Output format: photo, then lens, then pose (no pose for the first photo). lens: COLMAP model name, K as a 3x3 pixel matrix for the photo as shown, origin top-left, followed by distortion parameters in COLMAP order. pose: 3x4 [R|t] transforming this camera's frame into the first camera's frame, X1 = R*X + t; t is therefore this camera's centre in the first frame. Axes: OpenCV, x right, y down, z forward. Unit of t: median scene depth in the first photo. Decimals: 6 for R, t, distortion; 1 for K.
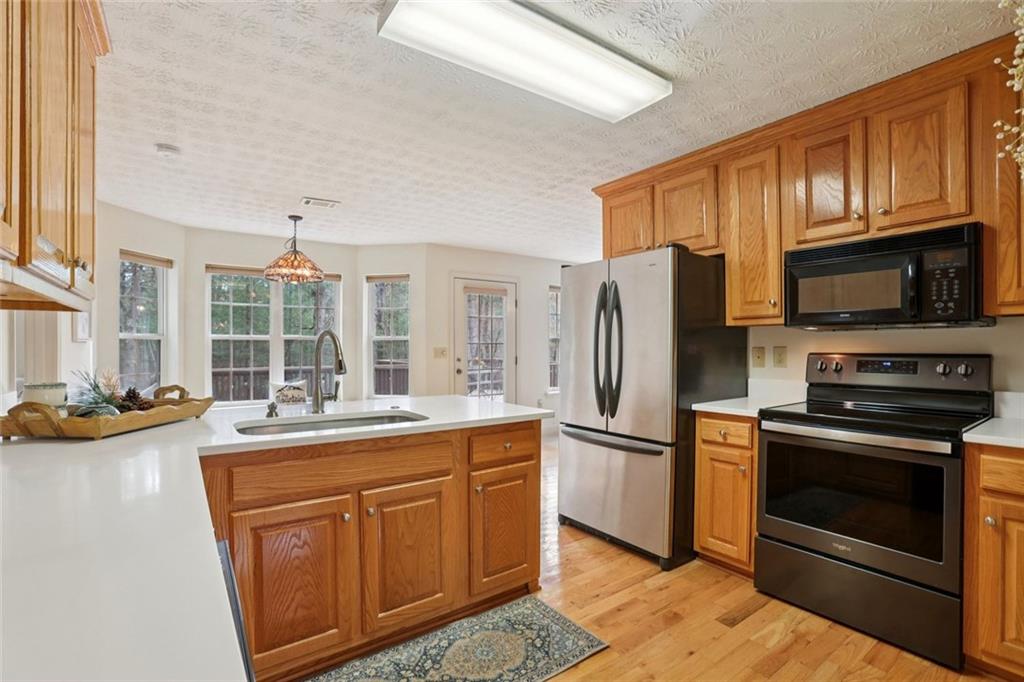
lens RADIAL K [[471.6, 0, 507.6], [0, 471.6, 349.2], [0, 0, 1]] dist [-0.034782, 0.008291]
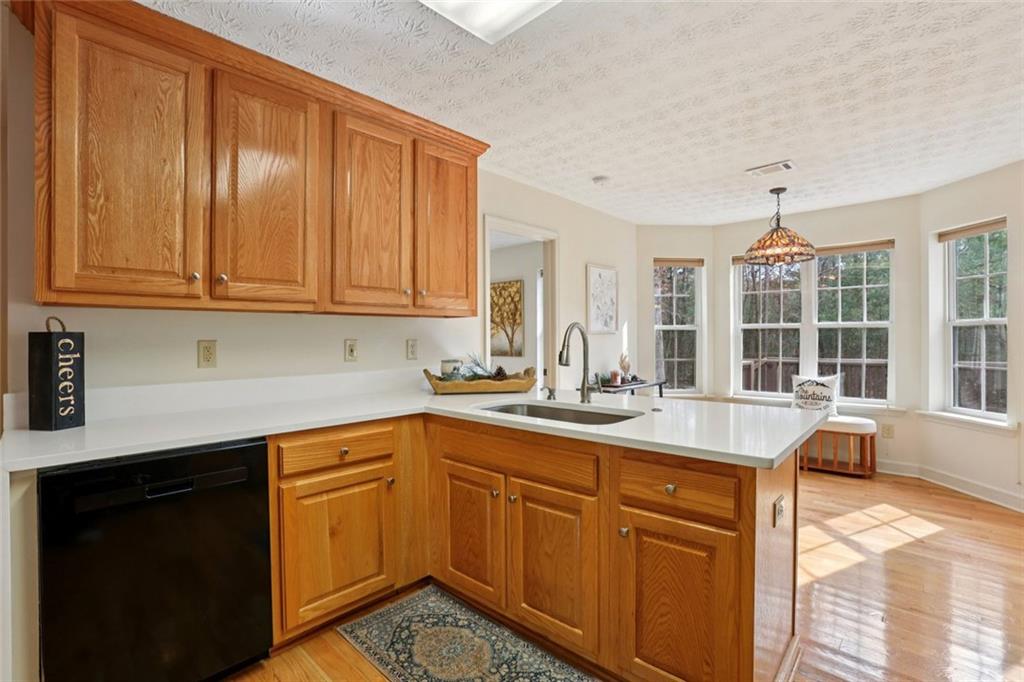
lens RADIAL K [[471.6, 0, 516.8], [0, 471.6, 341.1], [0, 0, 1]] dist [-0.034782, 0.008291]
pose [[0.224246, 0.008644, -0.974494, 0.337683], [0.000848, 0.999959, 0.009065, -0.005433], [0.974532, -0.002859, 0.224229, 0.363338]]
